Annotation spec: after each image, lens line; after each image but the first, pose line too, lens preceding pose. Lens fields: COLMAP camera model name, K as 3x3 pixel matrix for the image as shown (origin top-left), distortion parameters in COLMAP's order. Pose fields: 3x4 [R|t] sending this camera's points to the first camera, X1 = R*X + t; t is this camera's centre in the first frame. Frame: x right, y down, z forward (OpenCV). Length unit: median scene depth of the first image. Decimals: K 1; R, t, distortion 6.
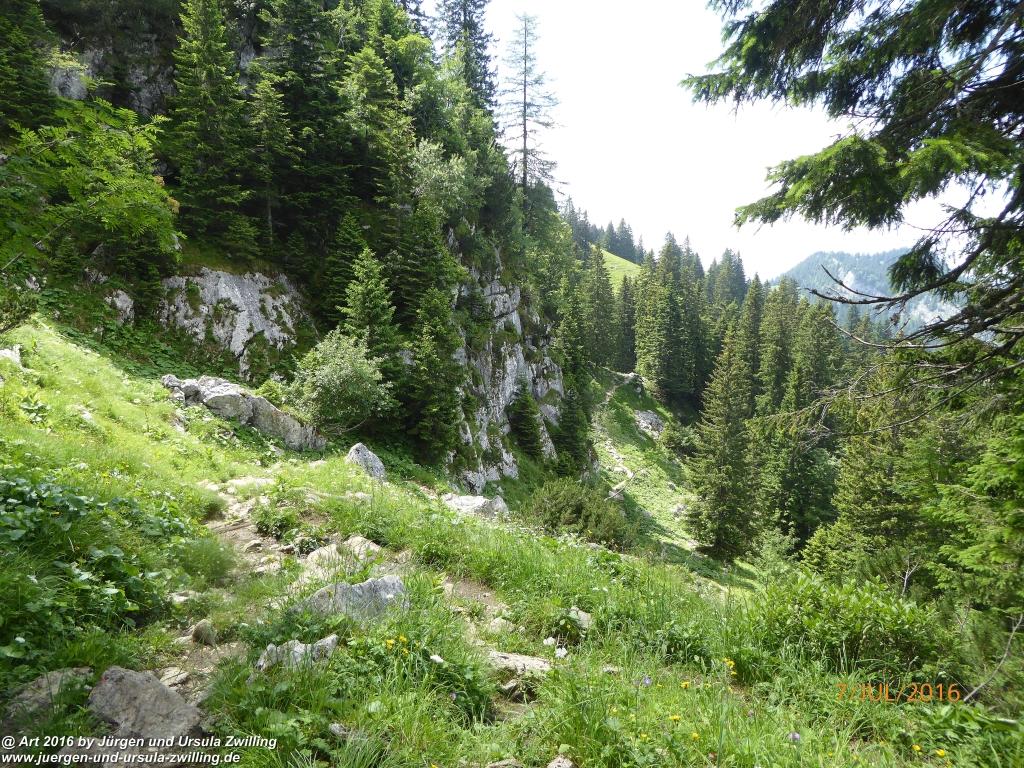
lens RADIAL K [[803.6, 0, 518.5], [0, 803.6, 376.6], [0, 0, 1]] dist [0.036854, -0.053627]
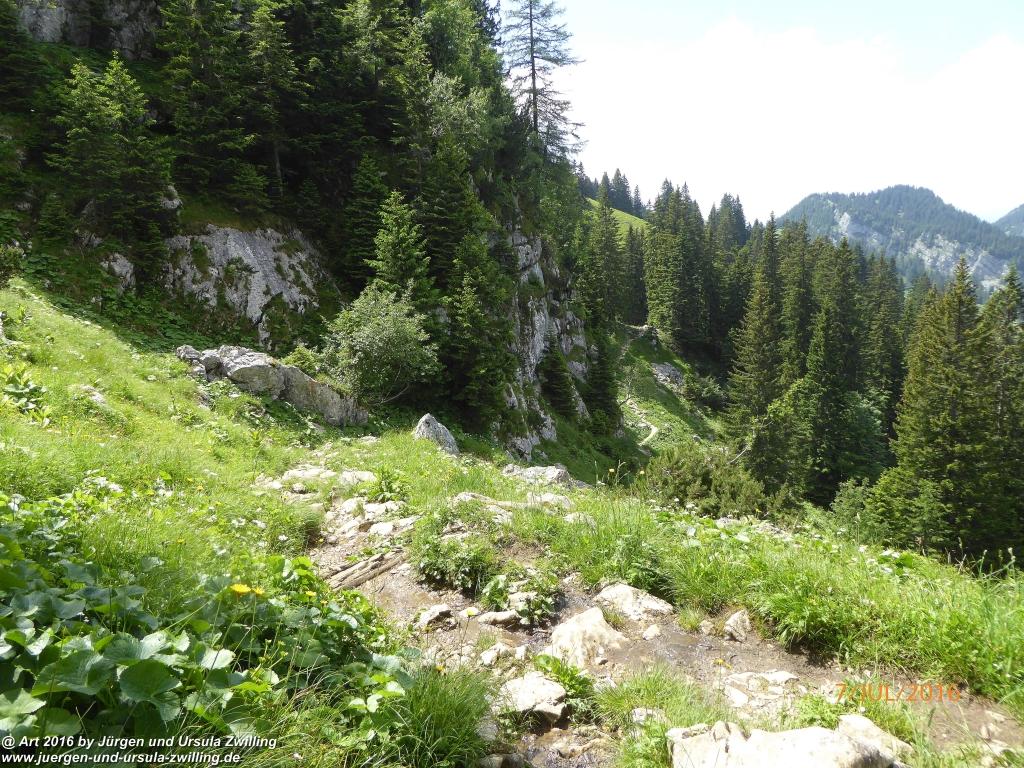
lens RADIAL K [[803.6, 0, 518.5], [0, 803.6, 376.6], [0, 0, 1]] dist [0.036854, -0.053627]
pose [[0.998454, -0.055581, 0.001109, -0.058214], [0.055462, 0.997276, 0.048621, 0.005610], [-0.003809, -0.048484, 0.998817, 0.102115]]
